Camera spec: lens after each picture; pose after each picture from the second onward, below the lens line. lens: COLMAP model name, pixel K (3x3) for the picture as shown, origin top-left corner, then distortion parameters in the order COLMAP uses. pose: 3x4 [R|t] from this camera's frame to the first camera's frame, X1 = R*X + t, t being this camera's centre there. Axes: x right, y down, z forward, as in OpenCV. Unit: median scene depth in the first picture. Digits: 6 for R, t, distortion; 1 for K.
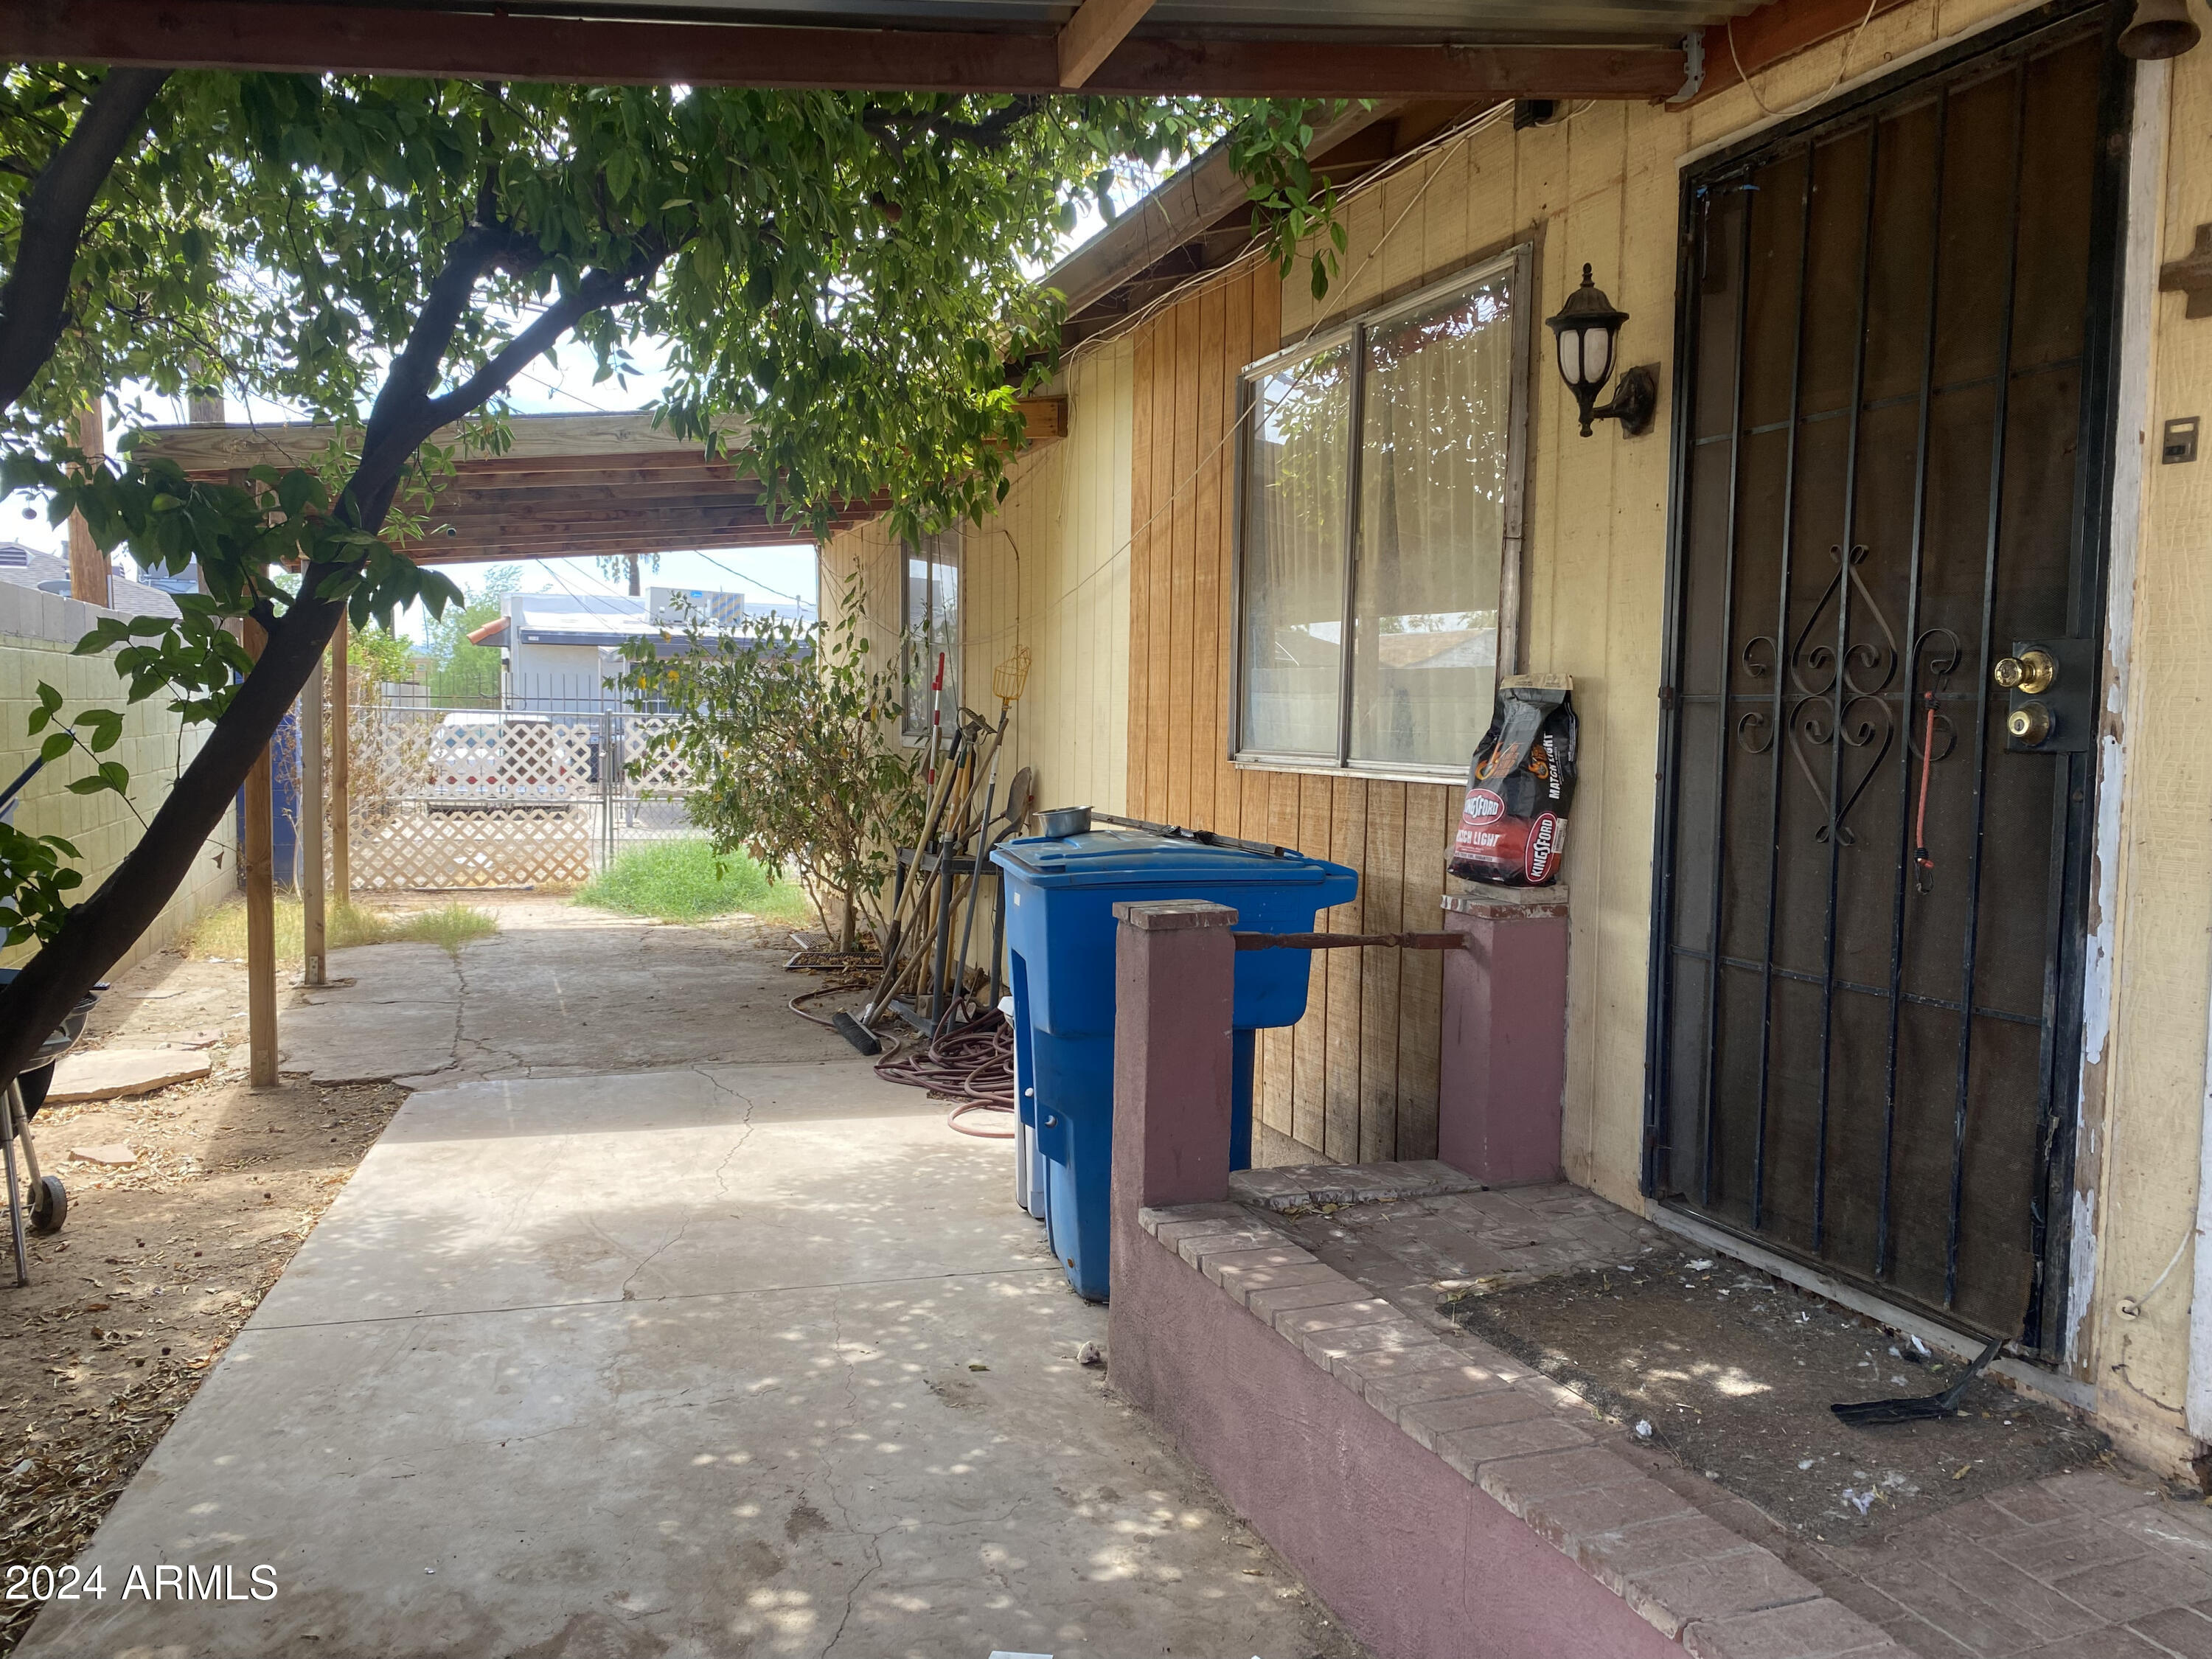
lens RADIAL K [[1691.8, 0, 1106.0], [0, 1691.8, 829.5], [0, 0, 1]] dist [0.046689, -0.040750]
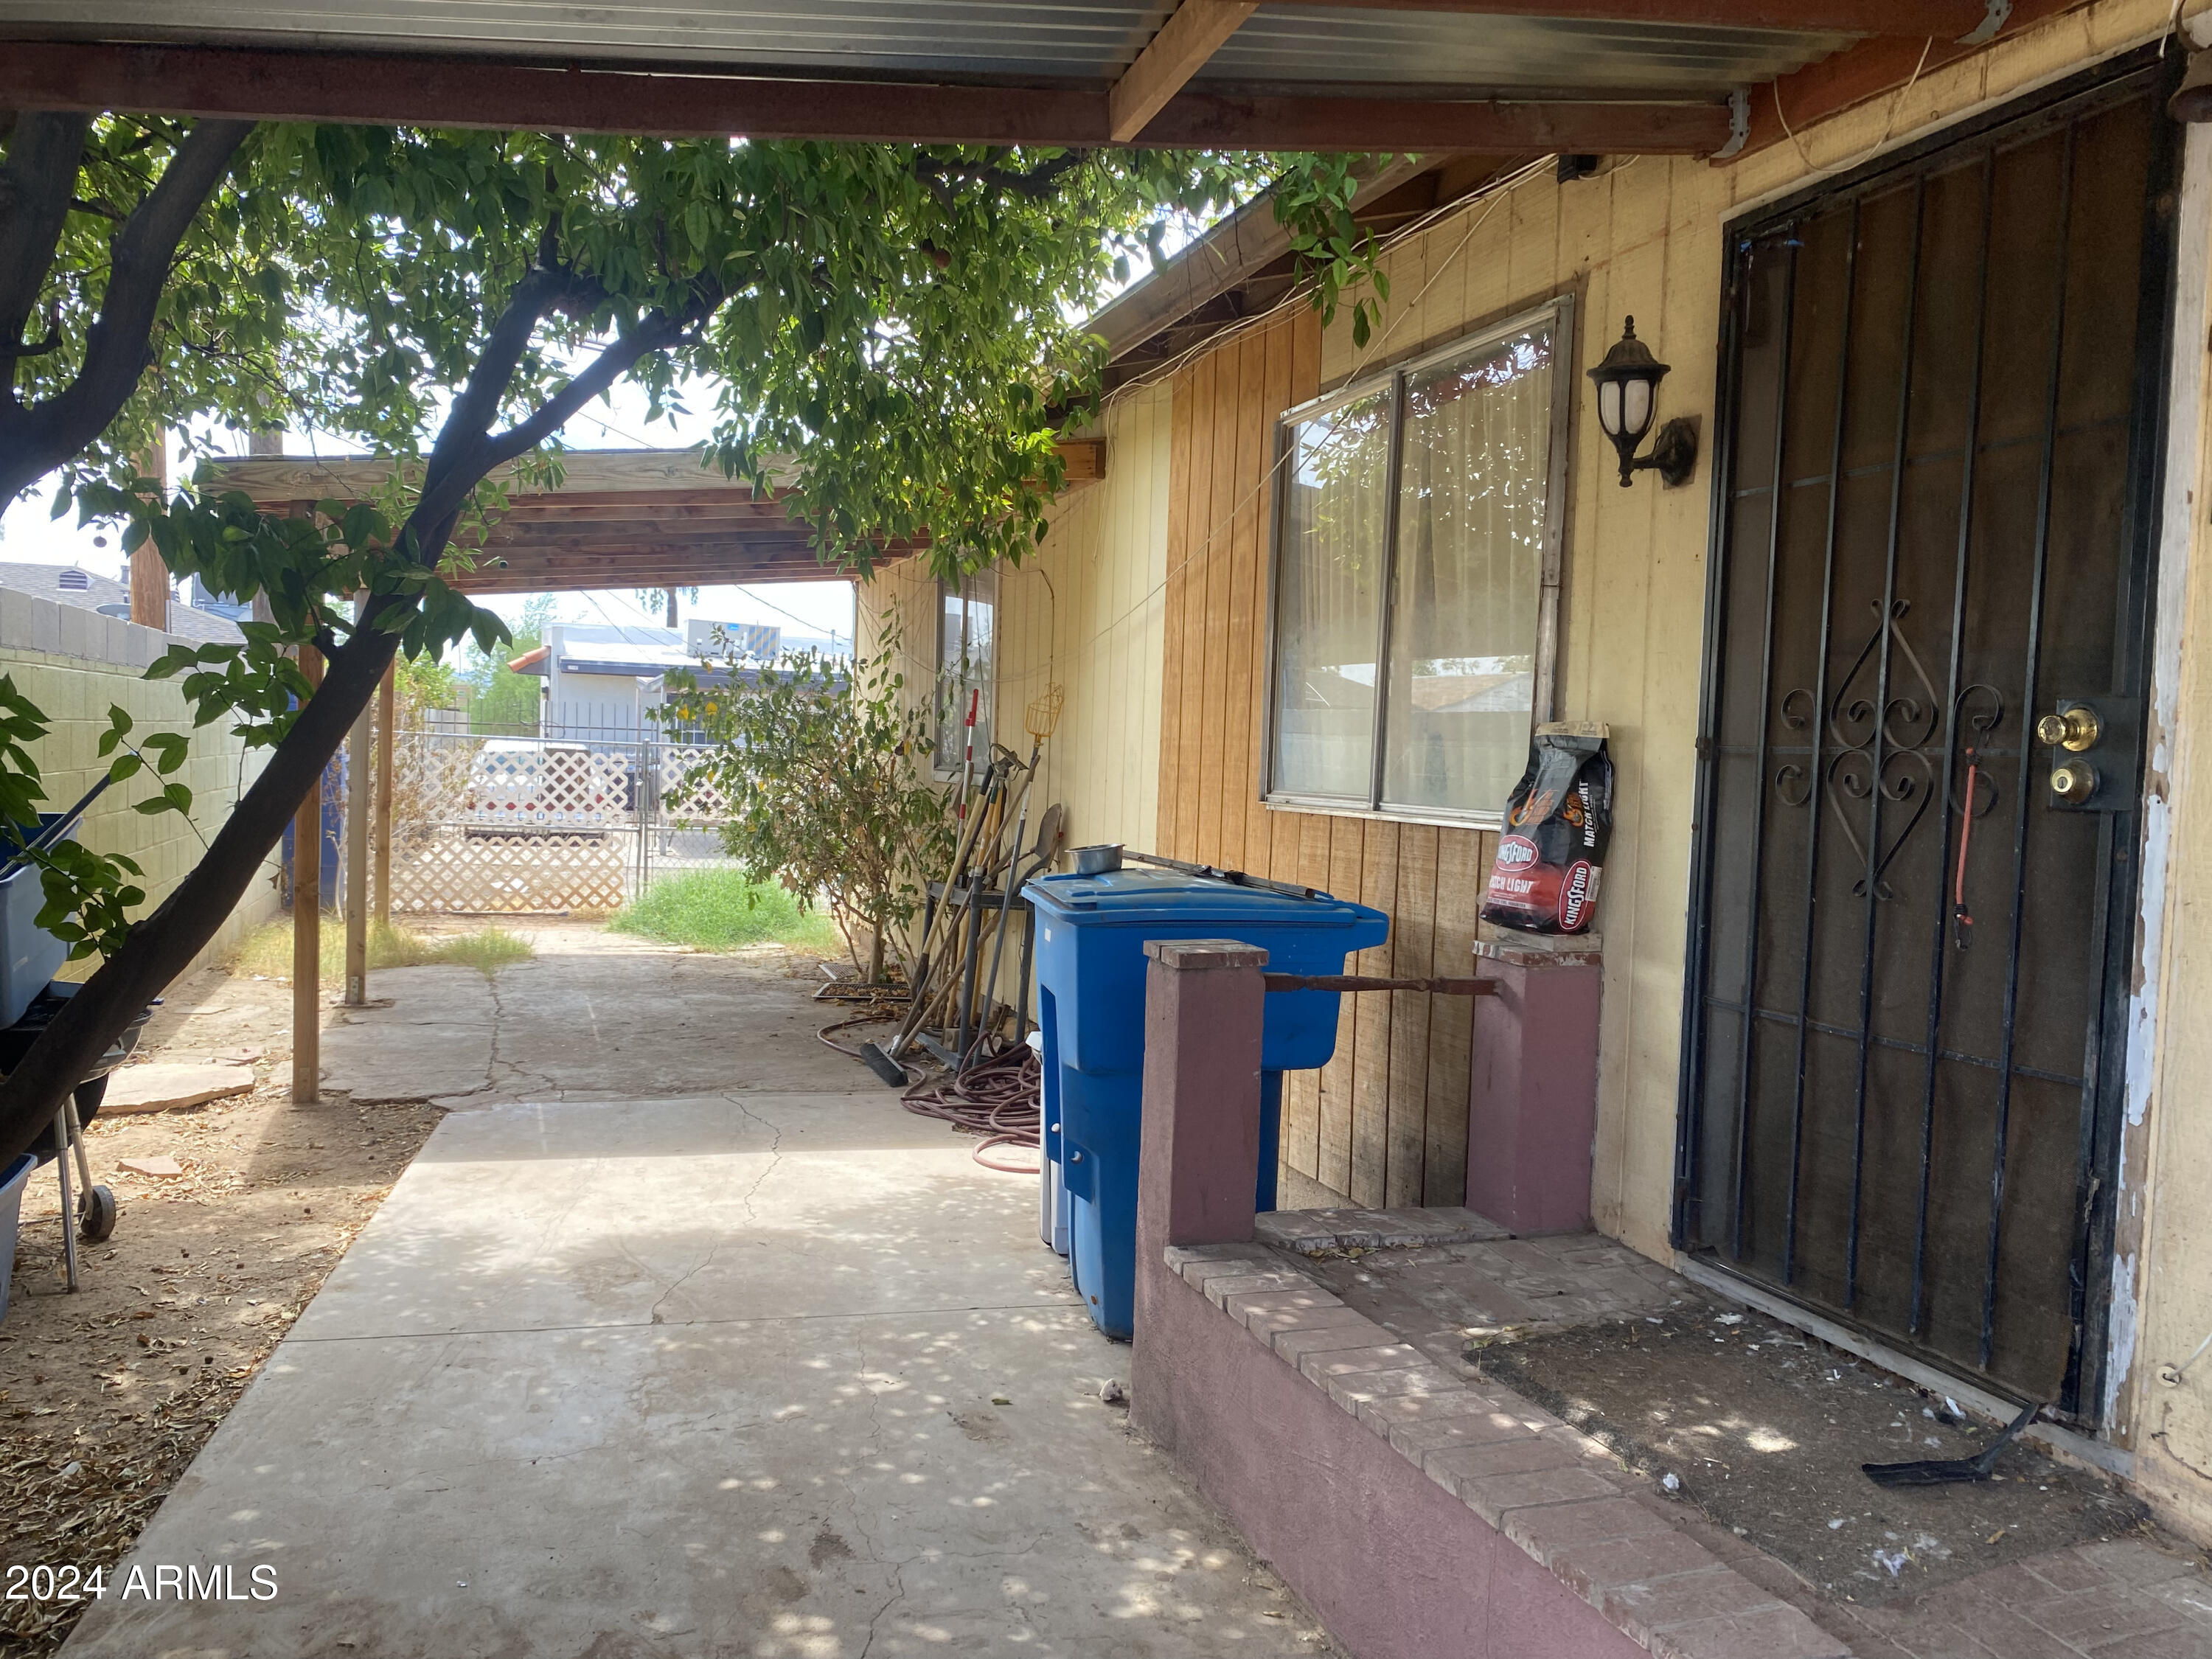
lens RADIAL K [[1692.4, 0, 1076.2], [0, 1692.4, 834.4], [0, 0, 1]] dist [0.041132, -0.035030]
pose [[0.999252, 0.019609, -0.033318, -0.003461], [-0.020234, 0.999623, -0.018534, -0.000558], [0.032942, 0.019194, 0.999273, -0.007883]]
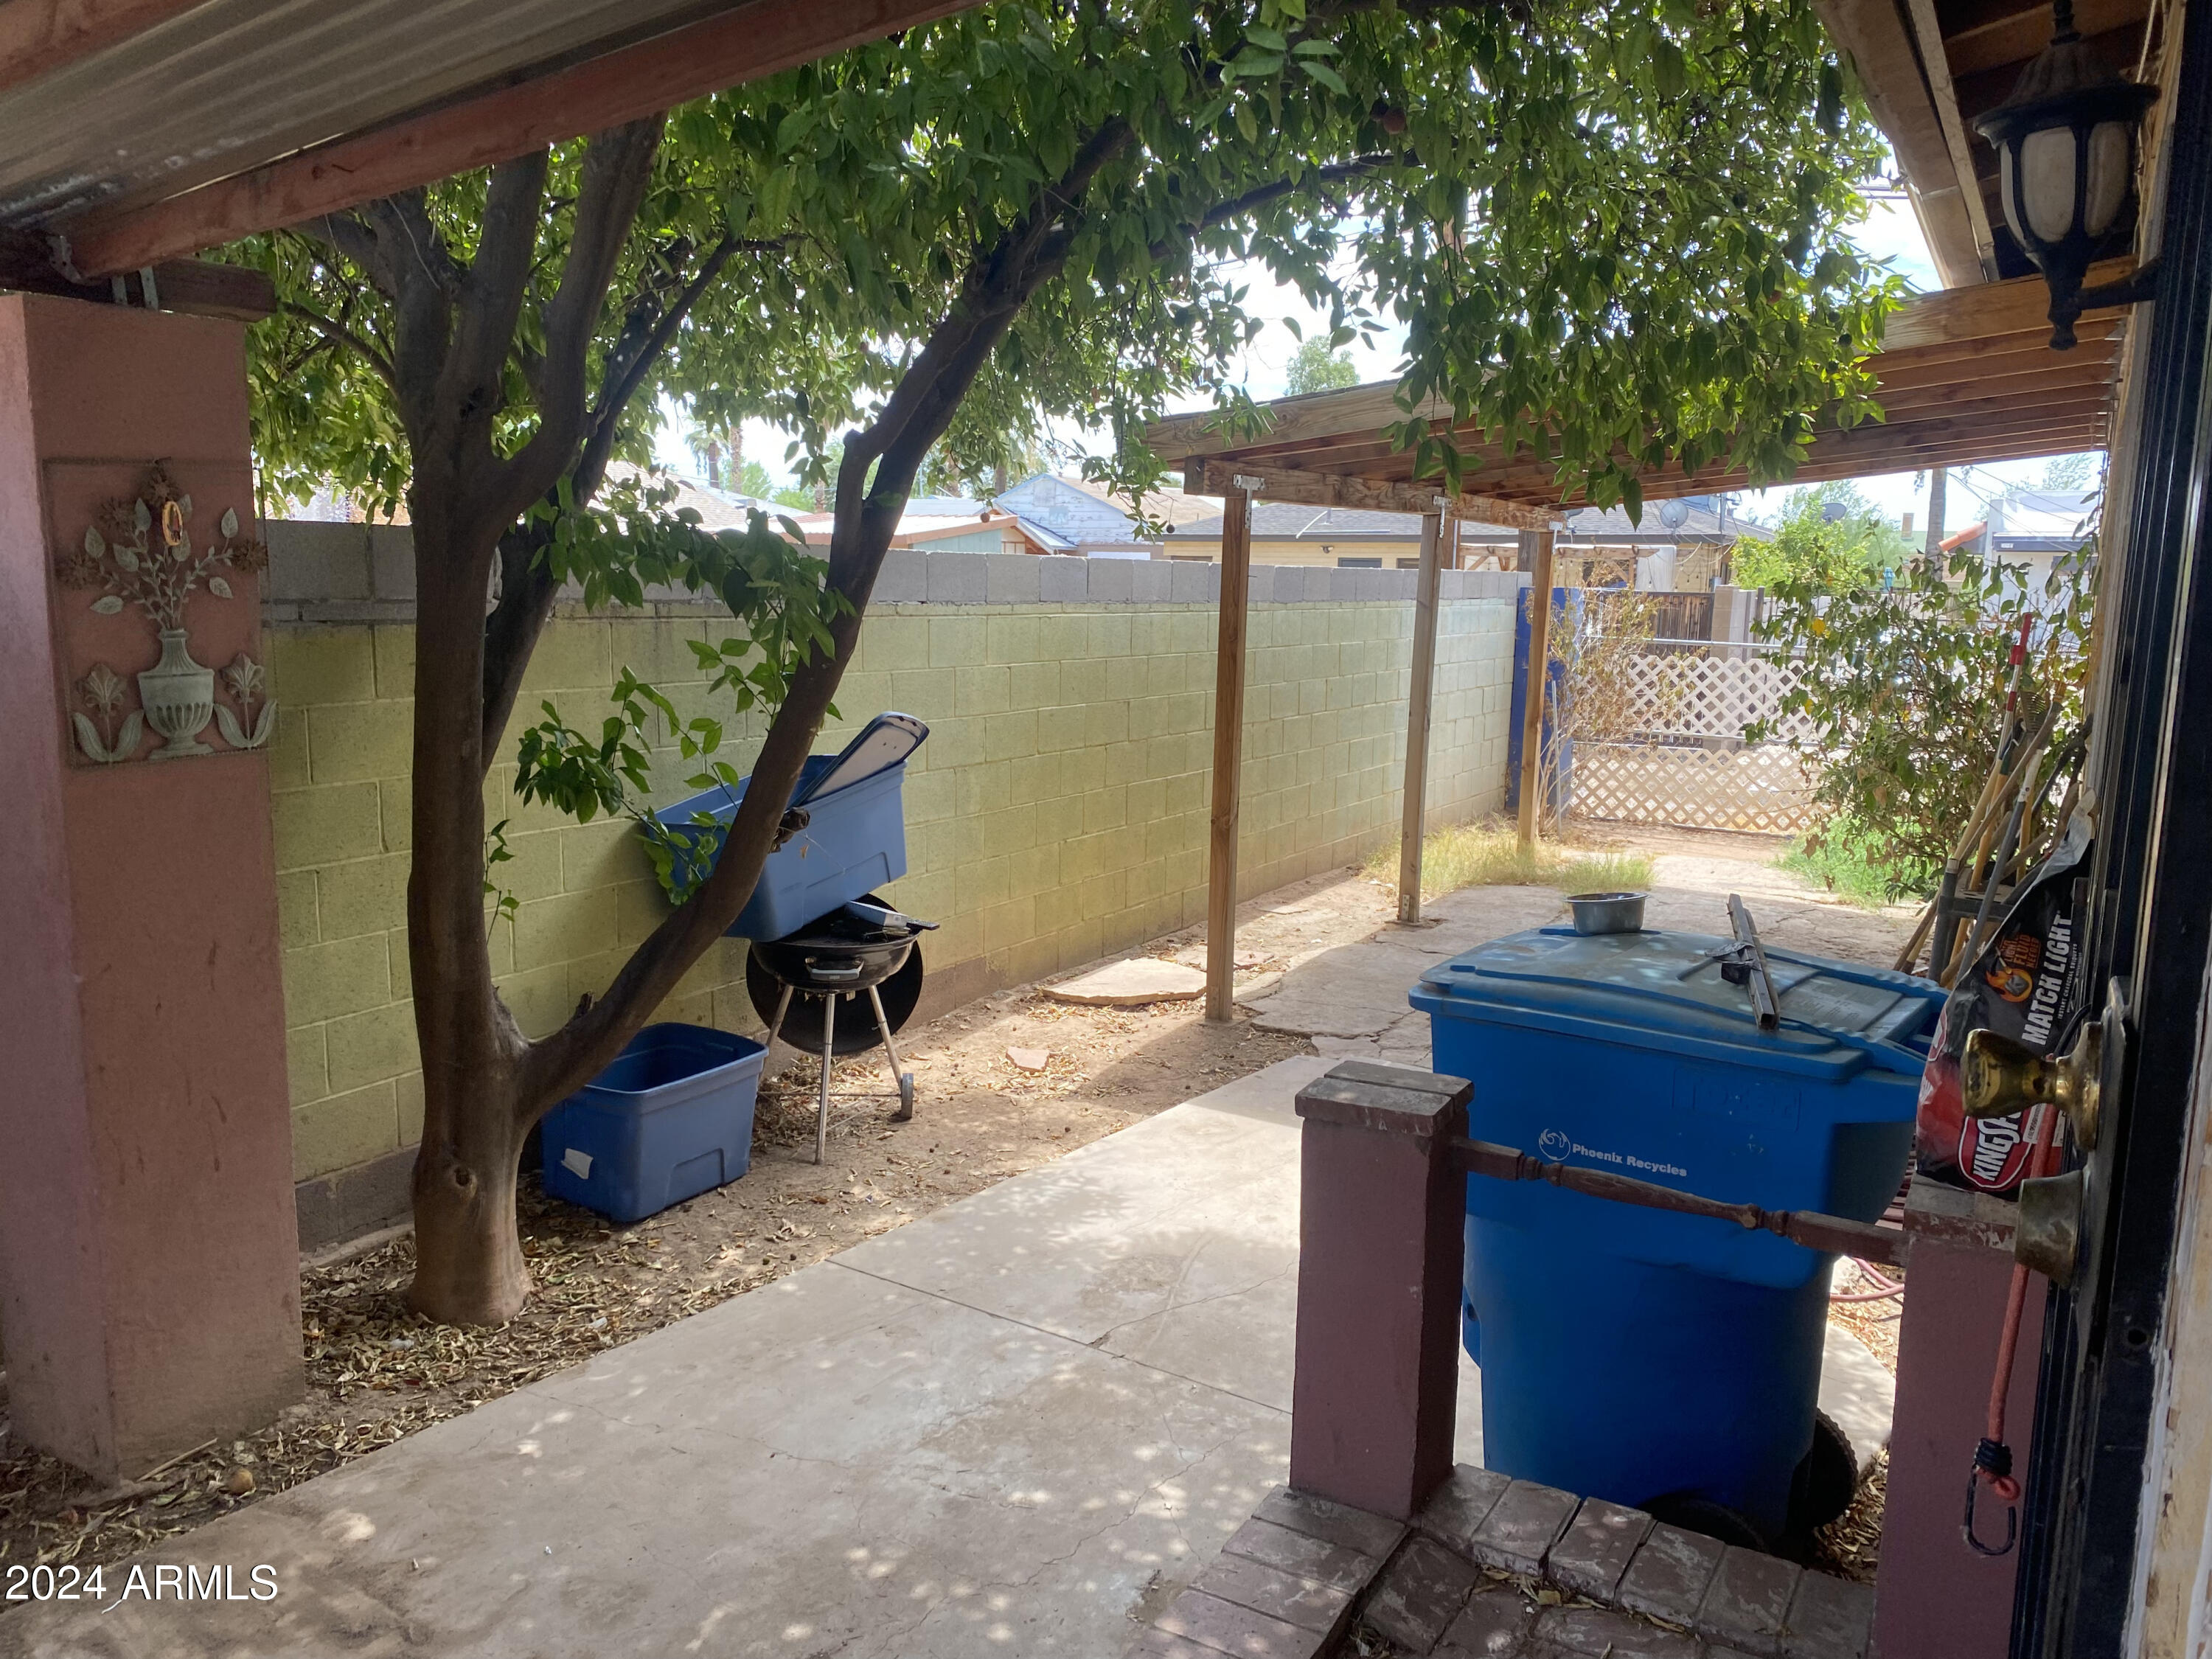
lens RADIAL K [[1691.8, 0, 1106.0], [0, 1691.8, 829.5], [0, 0, 1]] dist [0.046689, -0.040750]
pose [[0.653989, 0.111307, -0.748271, 0.387064], [-0.067577, 0.993758, 0.088761, -0.092547], [0.753480, -0.007483, 0.657428, 0.363758]]
